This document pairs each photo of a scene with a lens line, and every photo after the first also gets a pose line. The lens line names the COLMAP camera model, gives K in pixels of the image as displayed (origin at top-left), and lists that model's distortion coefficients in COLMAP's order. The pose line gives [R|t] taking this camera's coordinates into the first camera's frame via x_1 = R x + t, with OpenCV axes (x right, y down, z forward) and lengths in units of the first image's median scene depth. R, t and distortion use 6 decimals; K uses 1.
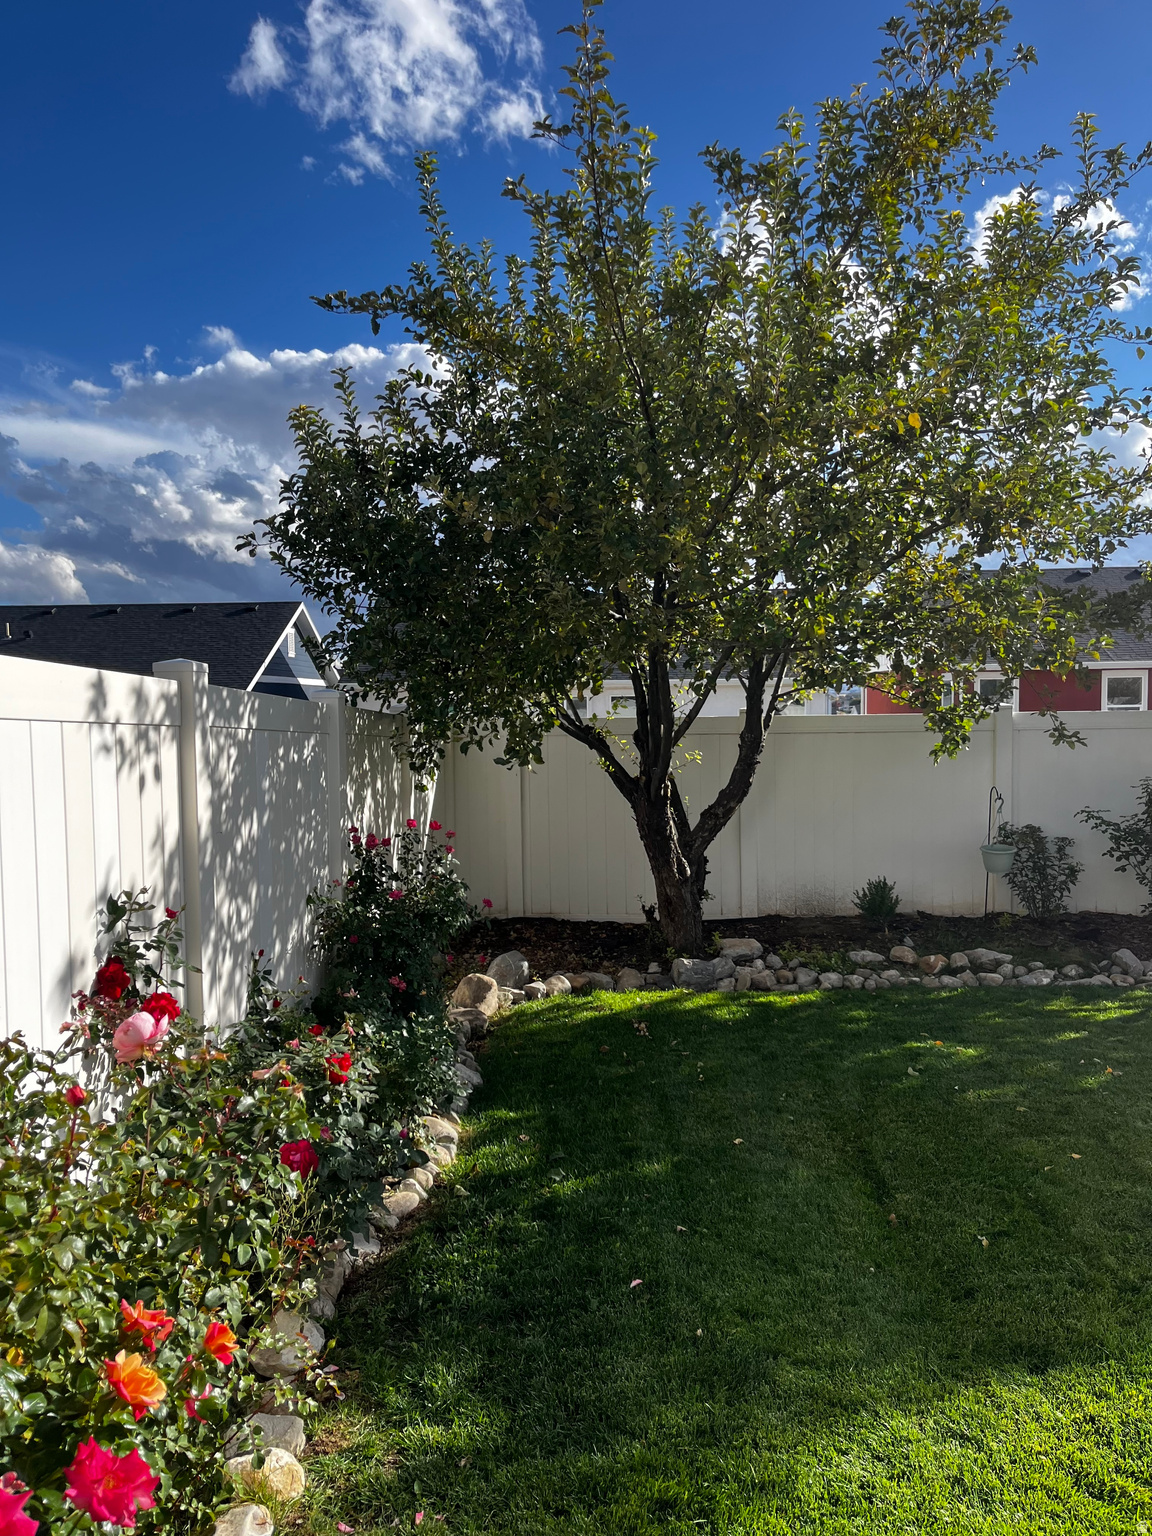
lens RADIAL K [[1147.1, 0, 576.0], [0, 1147.1, 768.0], [0, 0, 1]] dist [0.056393, -0.081803]
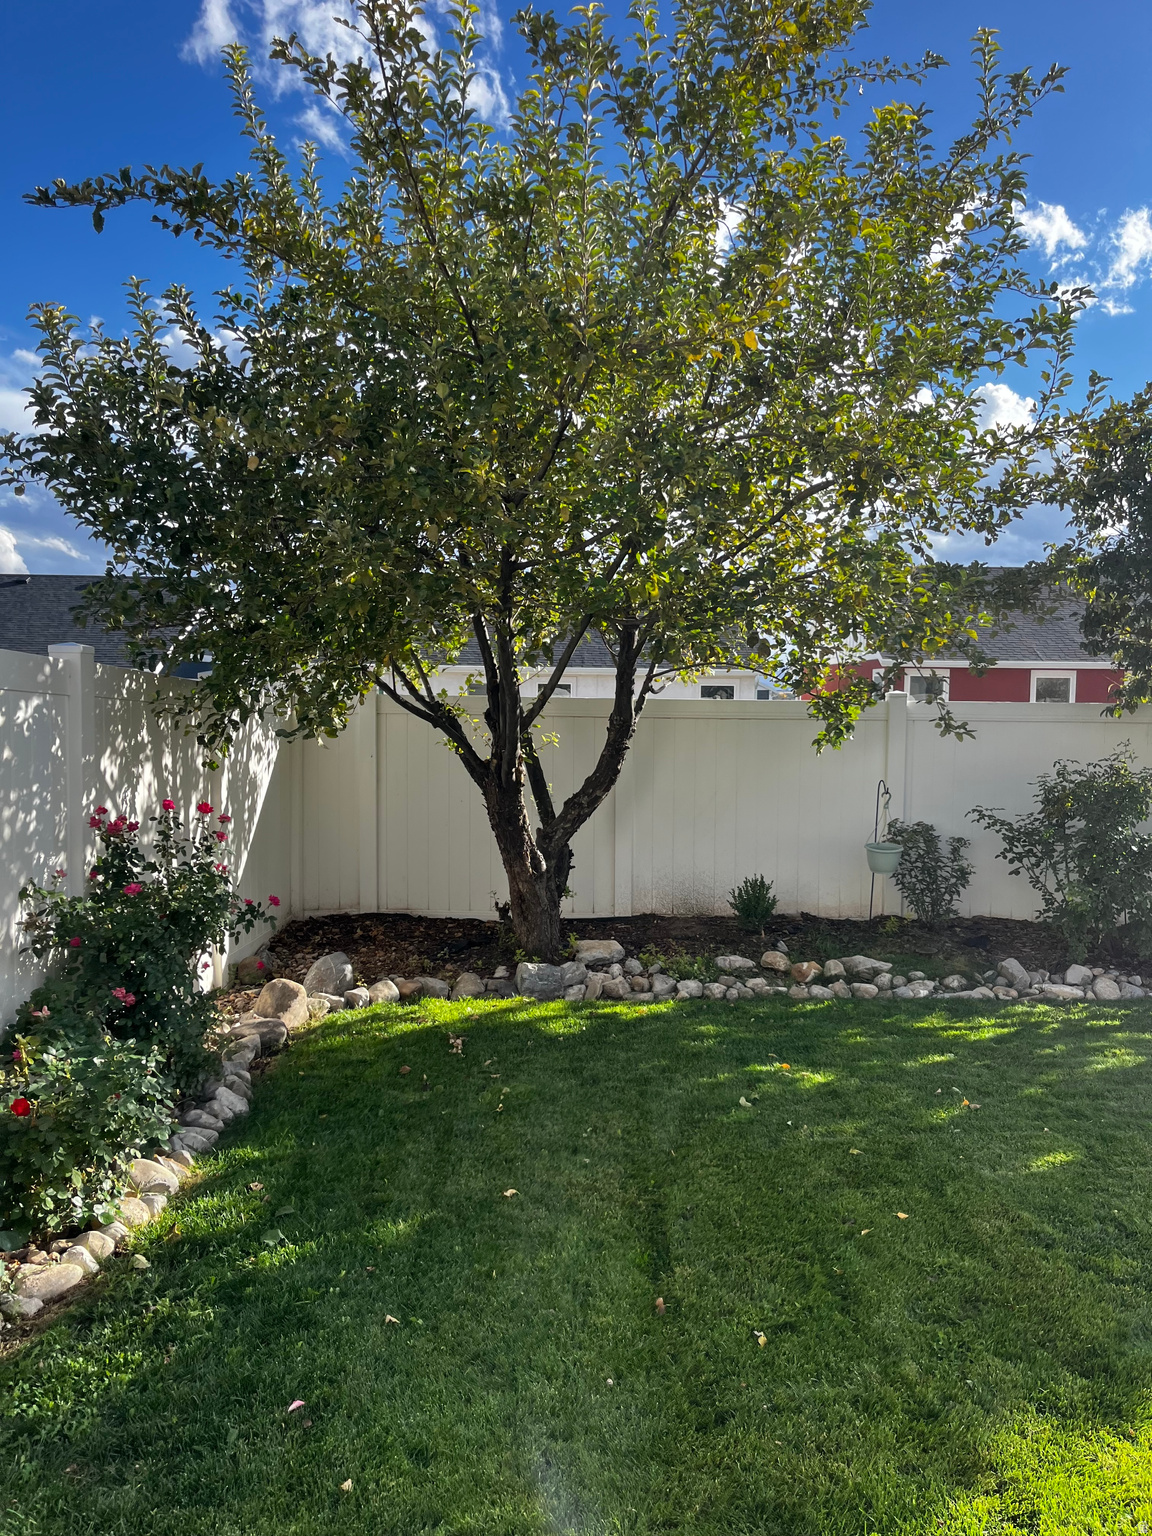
lens RADIAL K [[1148.3, 0, 576.0], [0, 1148.3, 768.0], [0, 0, 1]] dist [0.065143, -0.088204]
pose [[0.998692, 0.022268, 0.046033, 0.086946], [-0.022621, 0.999718, 0.007168, 0.006183], [-0.045861, -0.008200, 0.998914, 0.101706]]
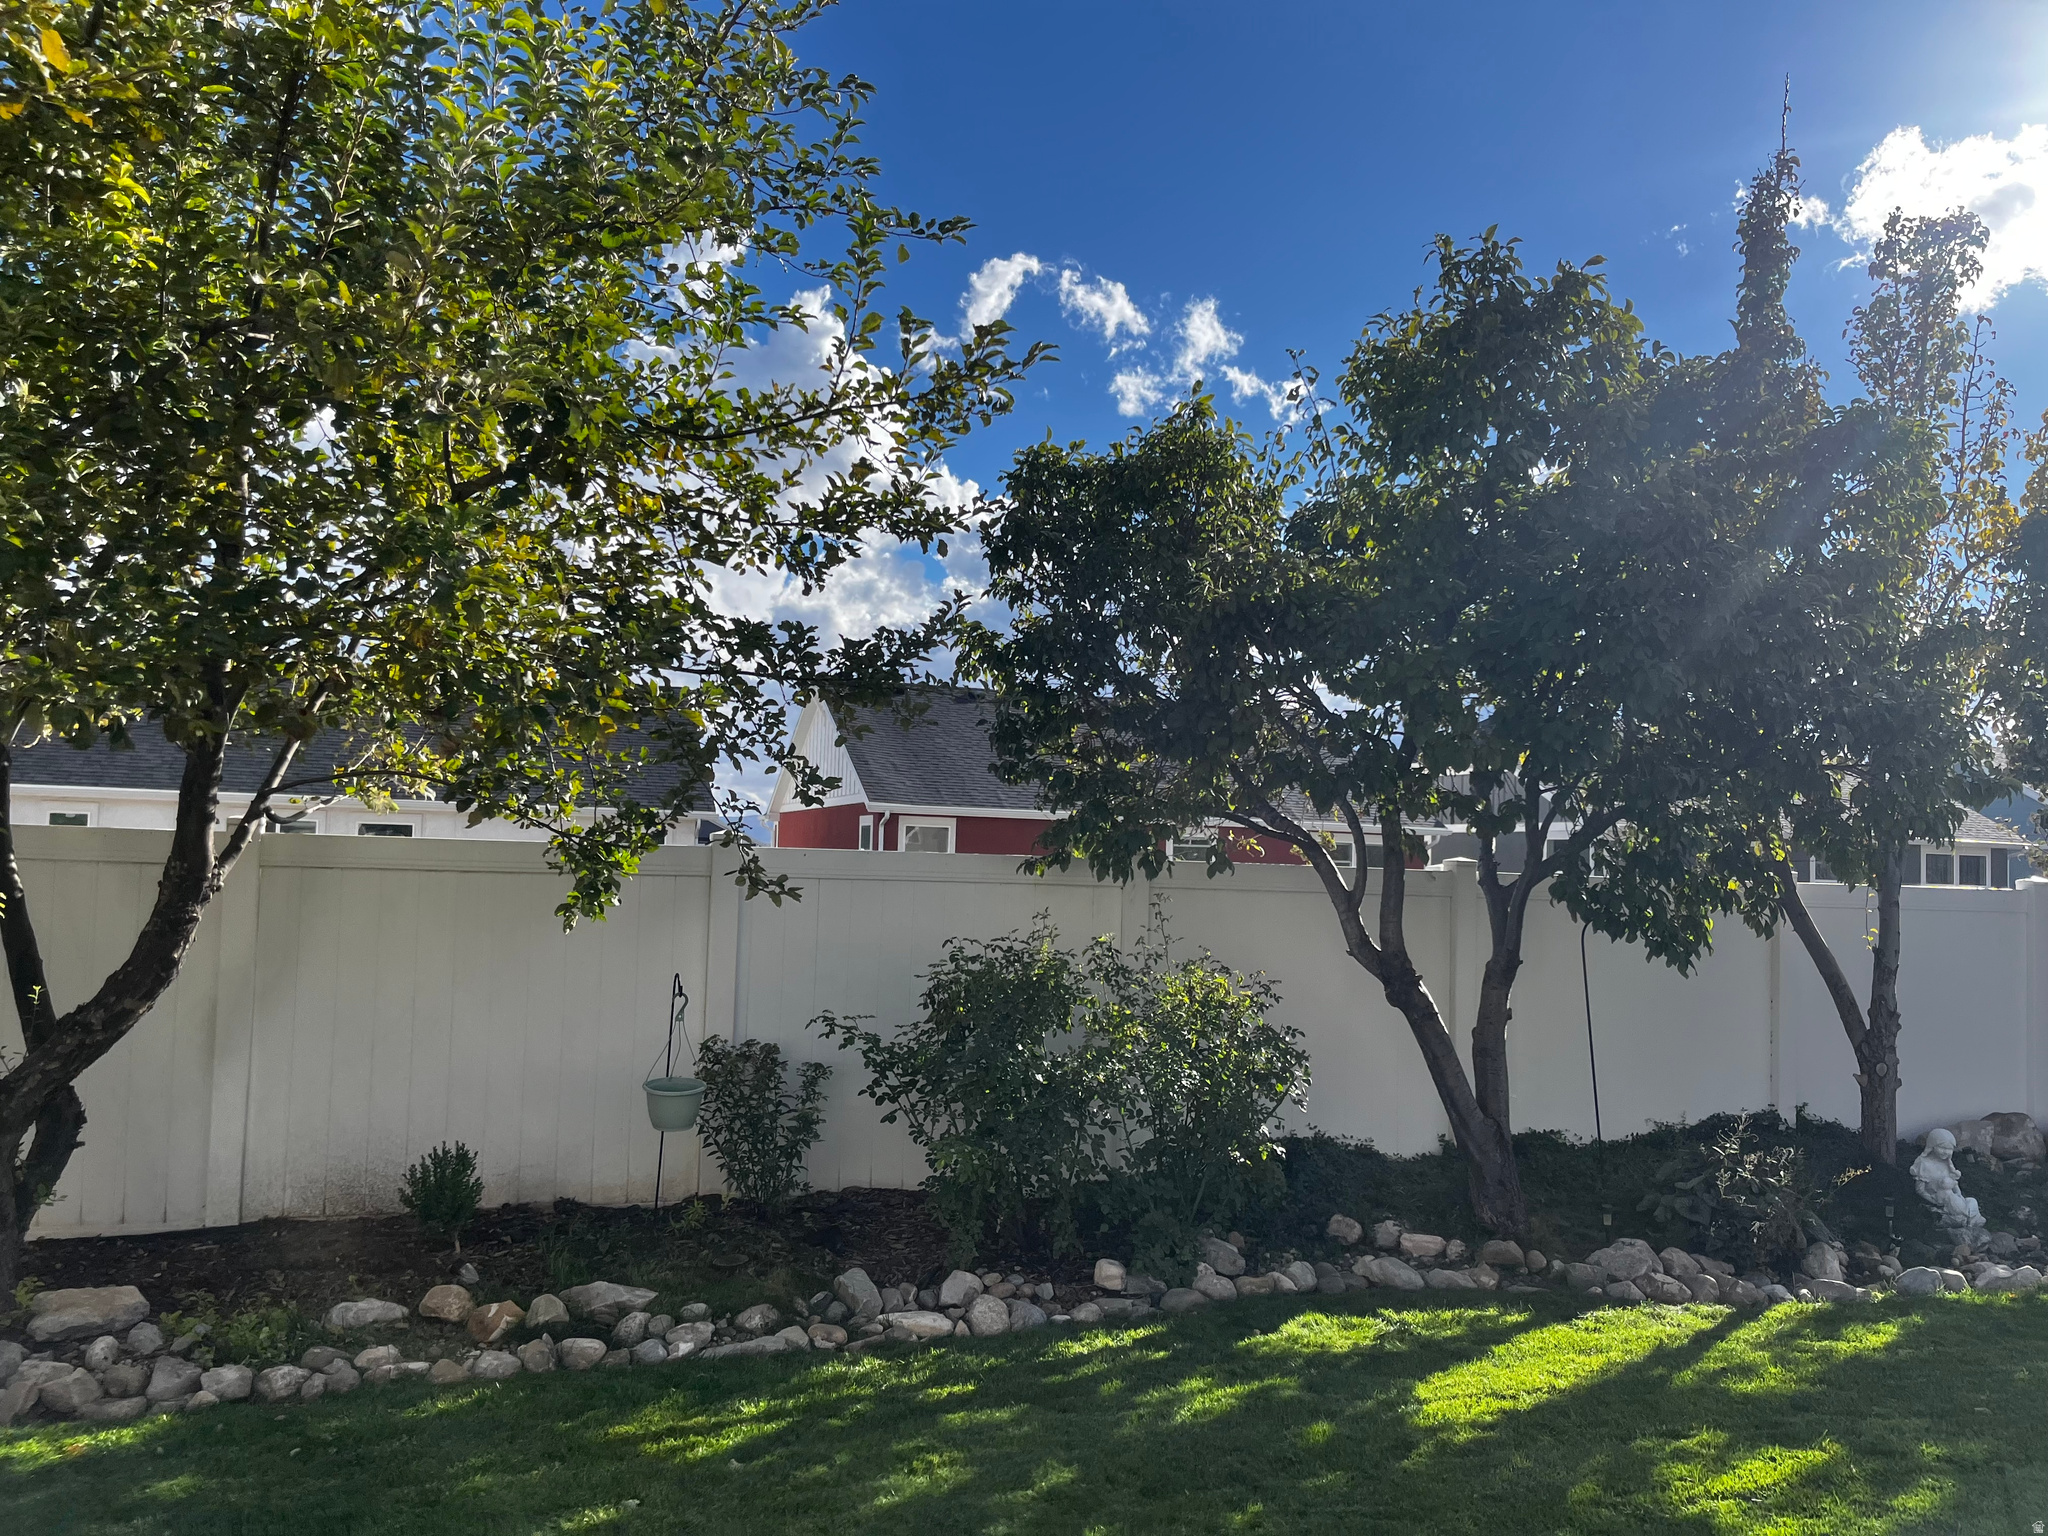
lens RADIAL K [[1530.9, 0, 1005.3], [0, 1530.9, 755.5], [0, 0, 1]] dist [0.050275, -0.062500]
pose [[0.935971, 0.063502, 0.346304, 0.286049], [-0.020888, 0.991883, -0.125429, 0.001787], [-0.351458, 0.110164, 0.929700, 0.270662]]
